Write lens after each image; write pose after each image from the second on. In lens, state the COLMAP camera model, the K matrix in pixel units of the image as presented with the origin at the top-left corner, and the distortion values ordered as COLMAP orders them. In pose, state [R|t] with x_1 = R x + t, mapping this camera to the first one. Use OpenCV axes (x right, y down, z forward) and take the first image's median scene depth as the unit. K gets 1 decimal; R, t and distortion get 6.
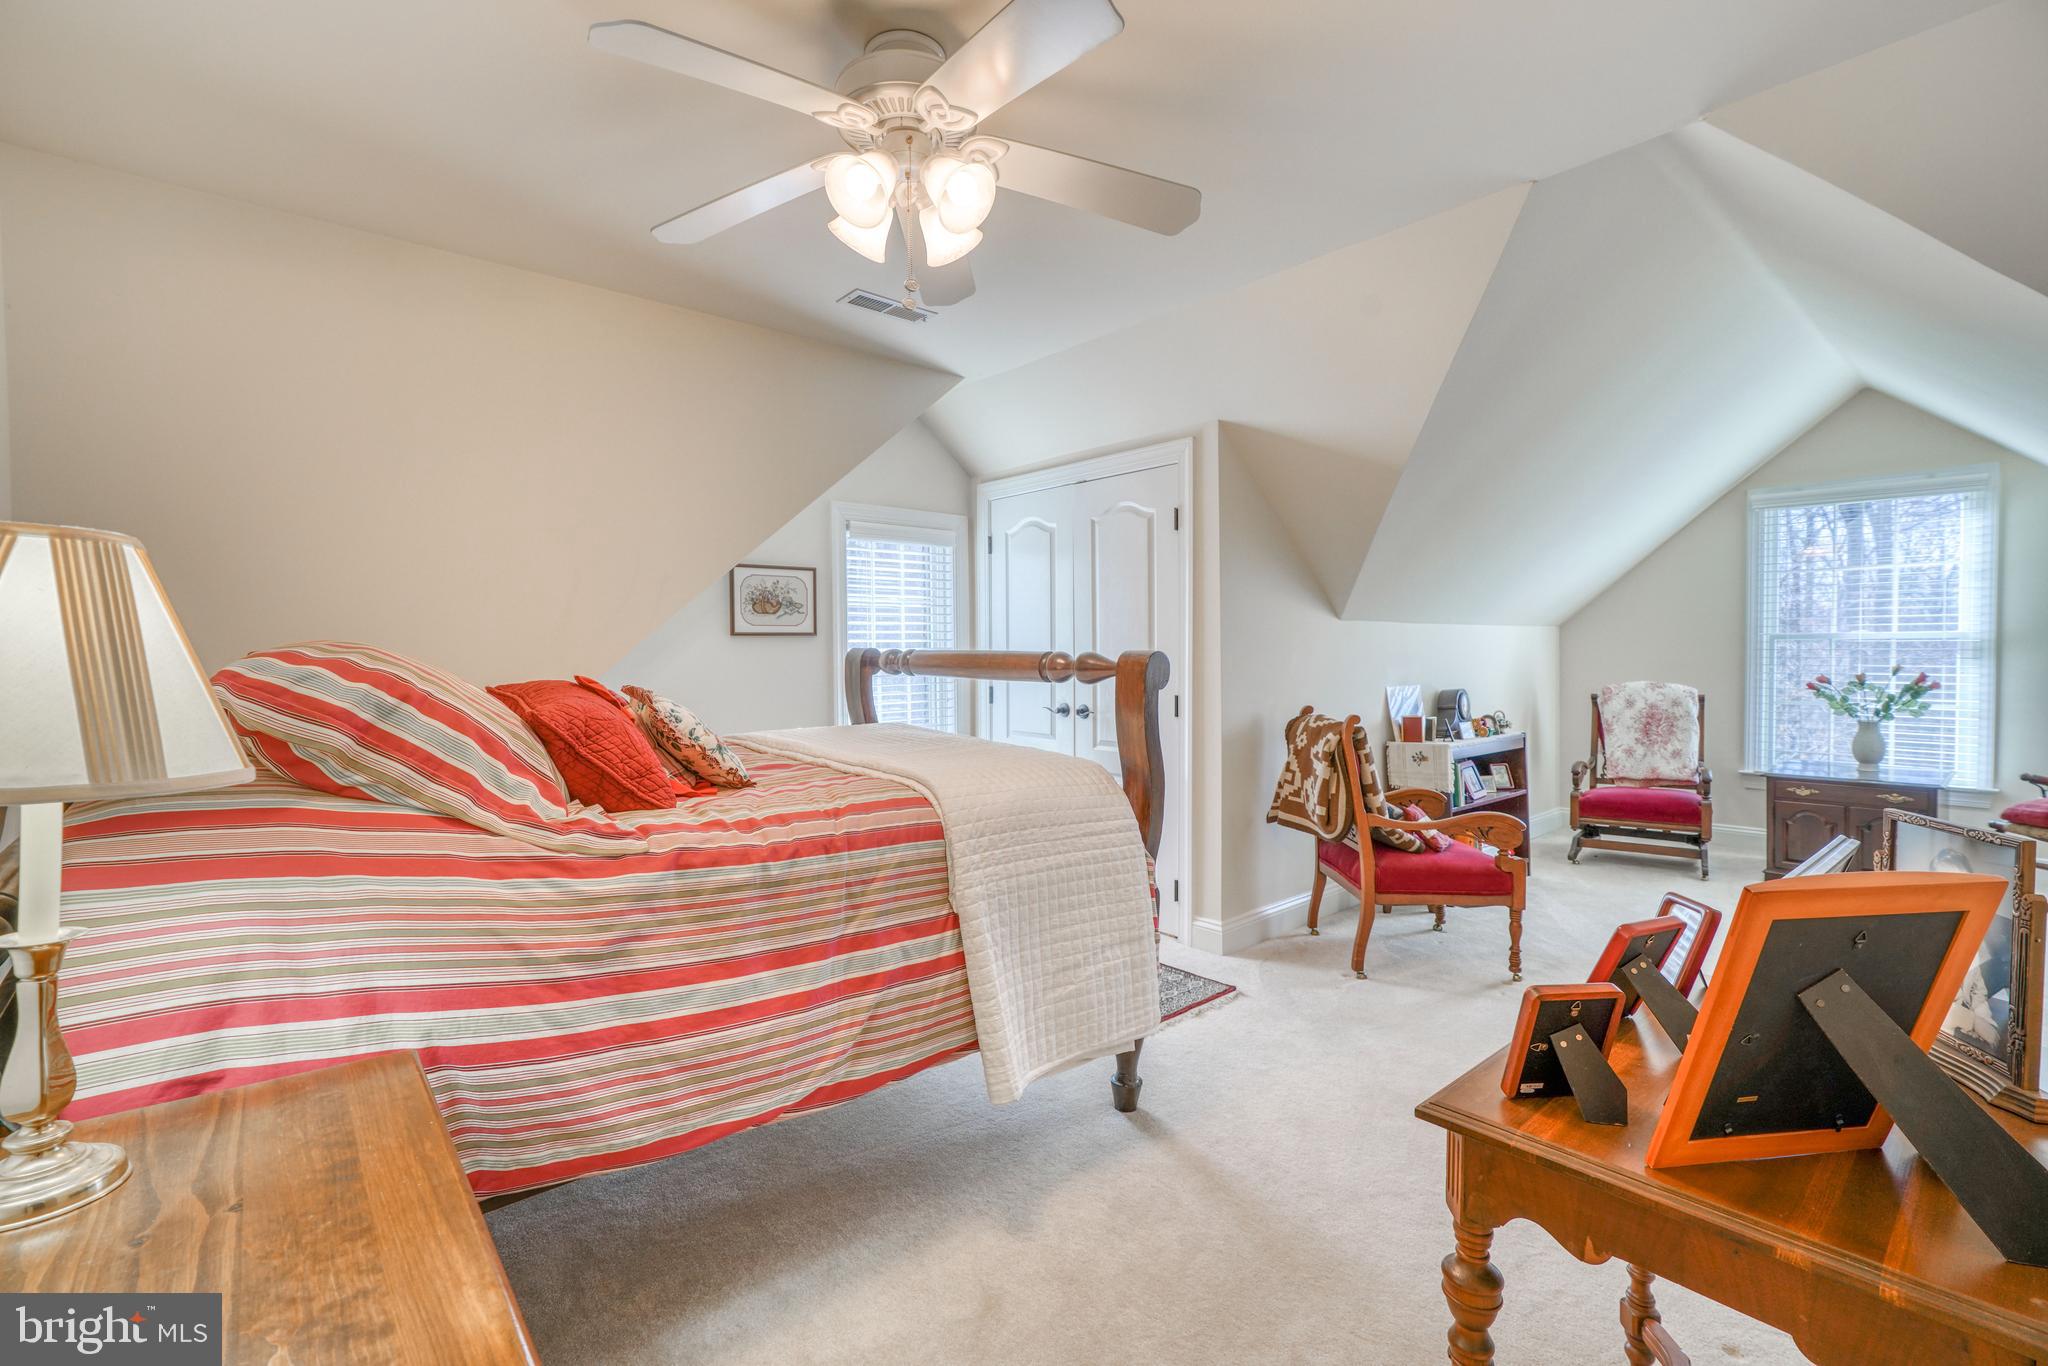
lens RADIAL K [[911.4, 0, 1022.8], [0, 911.4, 674.8], [0, 0, 1]] dist [-0.008848, 0.002503]
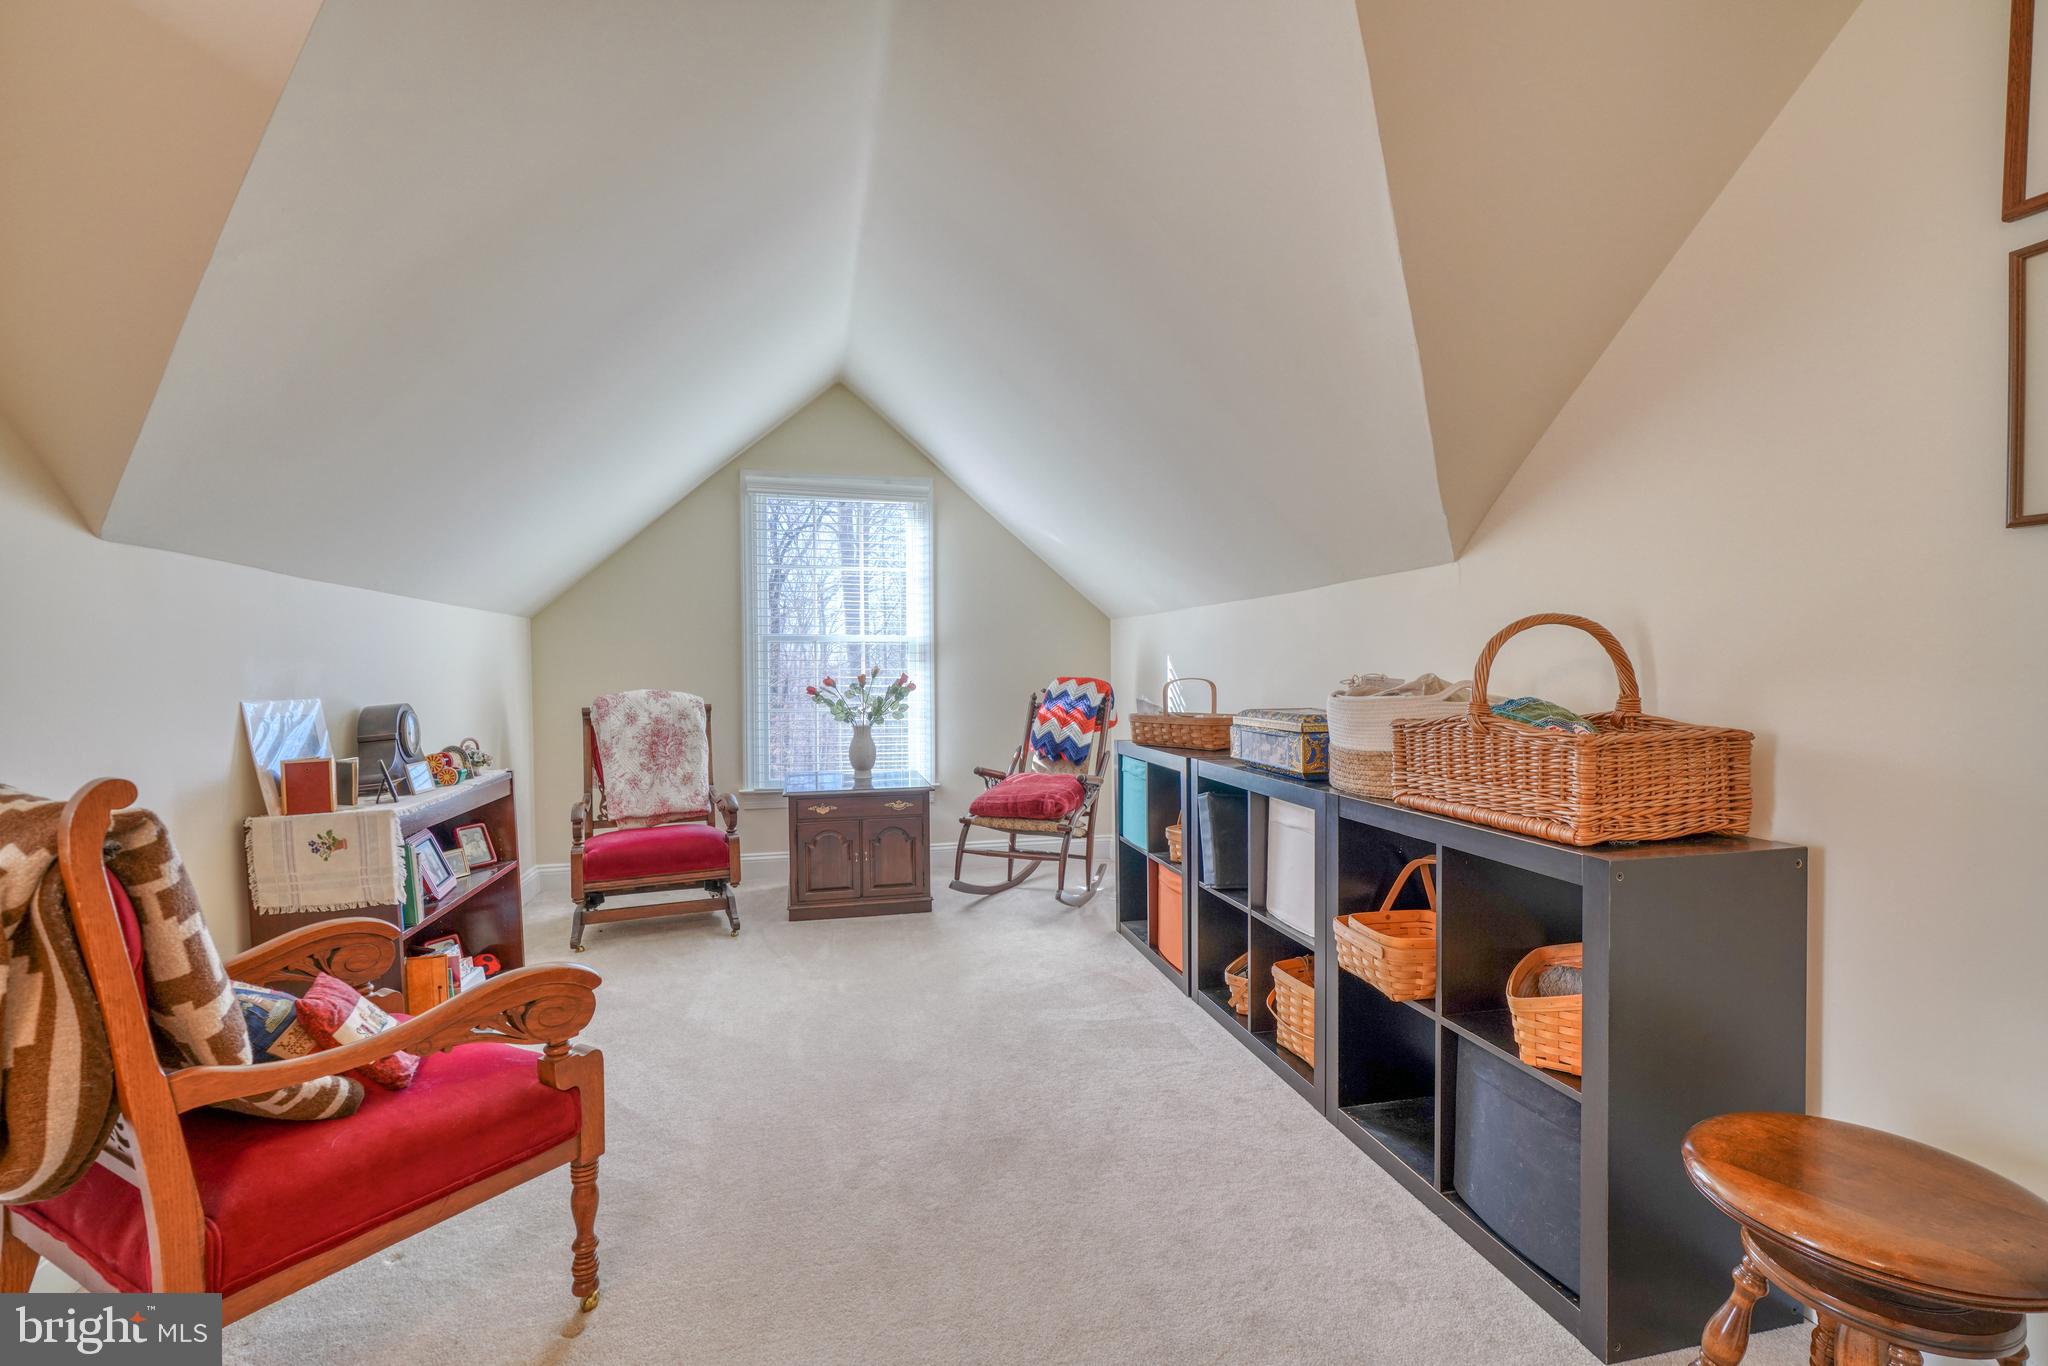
lens RADIAL K [[911.4, 0, 1010.6], [0, 911.4, 683.5], [0, 0, 1]] dist [-0.008848, 0.002503]
pose [[0.473048, -0.007521, 0.881004, 0.166473], [0.023079, 0.999726, -0.003858, 0.014228], [-0.880734, 0.022158, 0.473093, 0.408276]]
